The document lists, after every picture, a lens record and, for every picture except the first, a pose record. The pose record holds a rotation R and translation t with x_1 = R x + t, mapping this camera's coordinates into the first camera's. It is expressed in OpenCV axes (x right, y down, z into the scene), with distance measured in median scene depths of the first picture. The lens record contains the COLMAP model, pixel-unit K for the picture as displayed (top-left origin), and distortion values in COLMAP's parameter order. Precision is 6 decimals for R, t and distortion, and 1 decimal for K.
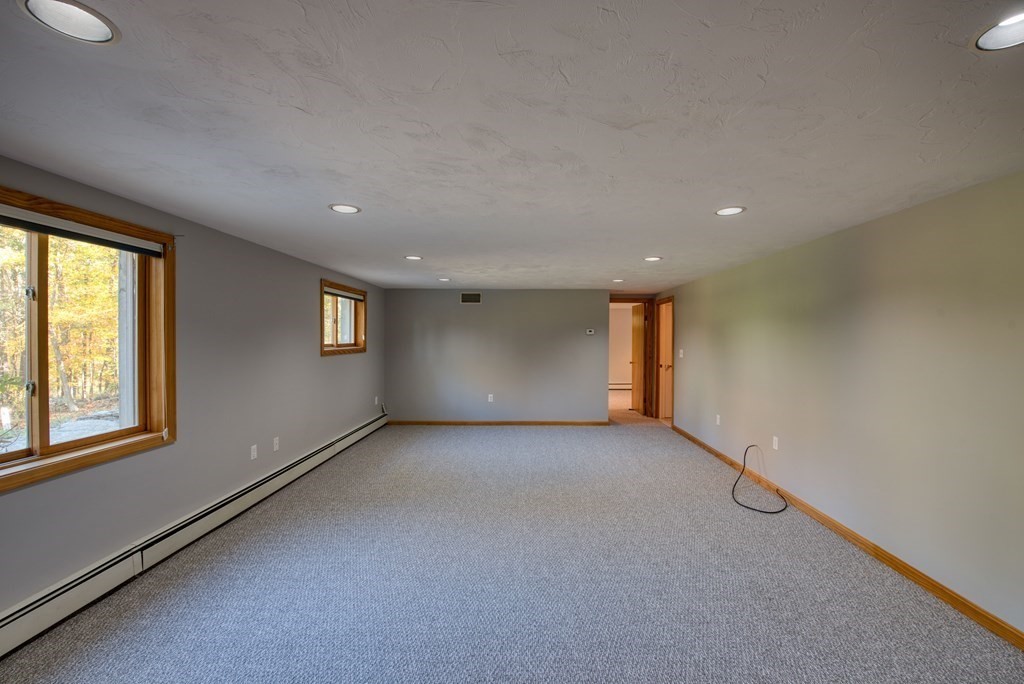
lens RADIAL K [[407.1, 0, 514.9], [0, 407.1, 342.6], [0, 0, 1]] dist [-0.017623, -0.000674]
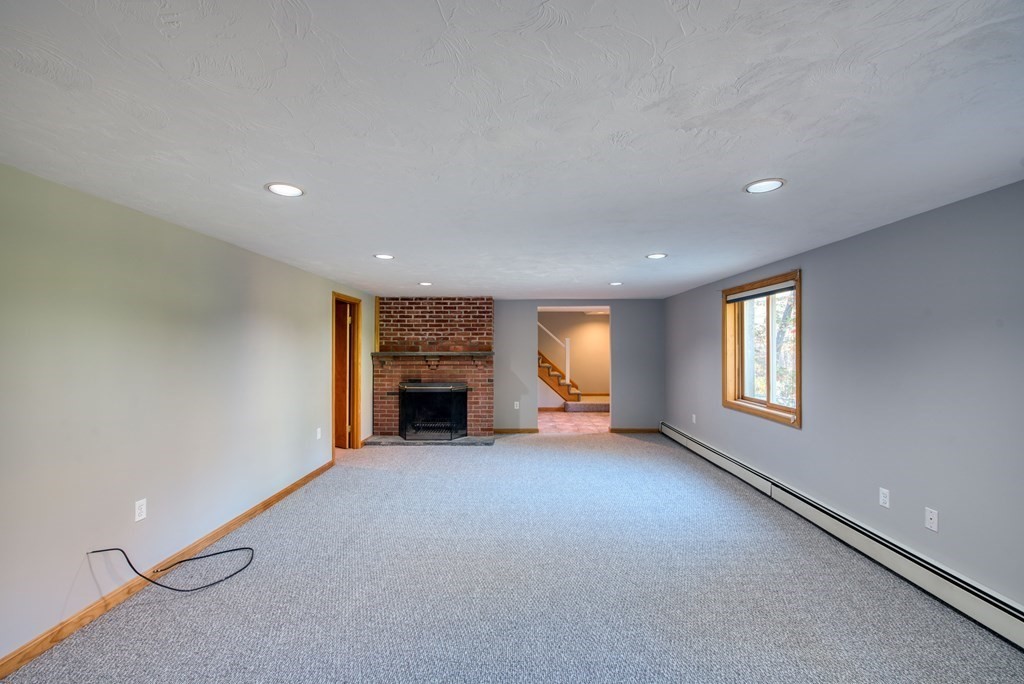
lens RADIAL K [[407.1, 0, 511.0], [0, 407.1, 342.6], [0, 0, 1]] dist [-0.017623, -0.000674]
pose [[-0.999981, -0.004199, -0.004616, 0.085206], [-0.004211, 0.999988, 0.002477, -0.027847], [0.004605, 0.002497, -0.999986, 2.264812]]
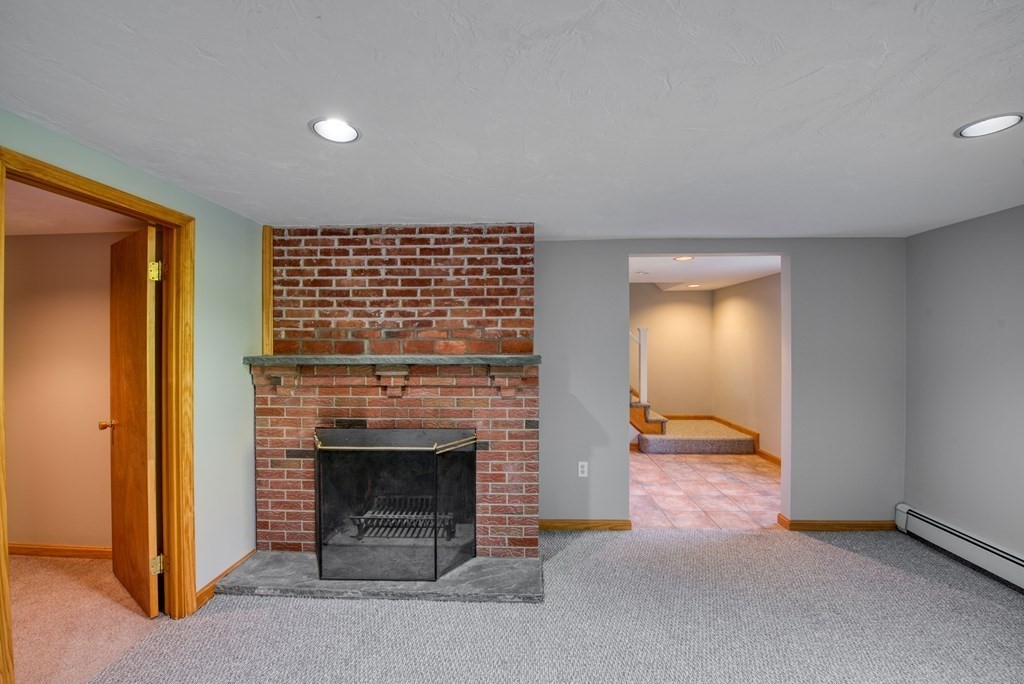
lens RADIAL K [[407.1, 0, 512.8], [0, 407.1, 341.1], [0, 0, 1]] dist [-0.017623, -0.000674]
pose [[-0.999928, -0.002518, 0.011729, 0.163741], [-0.002391, 0.999938, 0.010858, -0.018647], [-0.011756, 0.010829, -0.999872, 1.500156]]
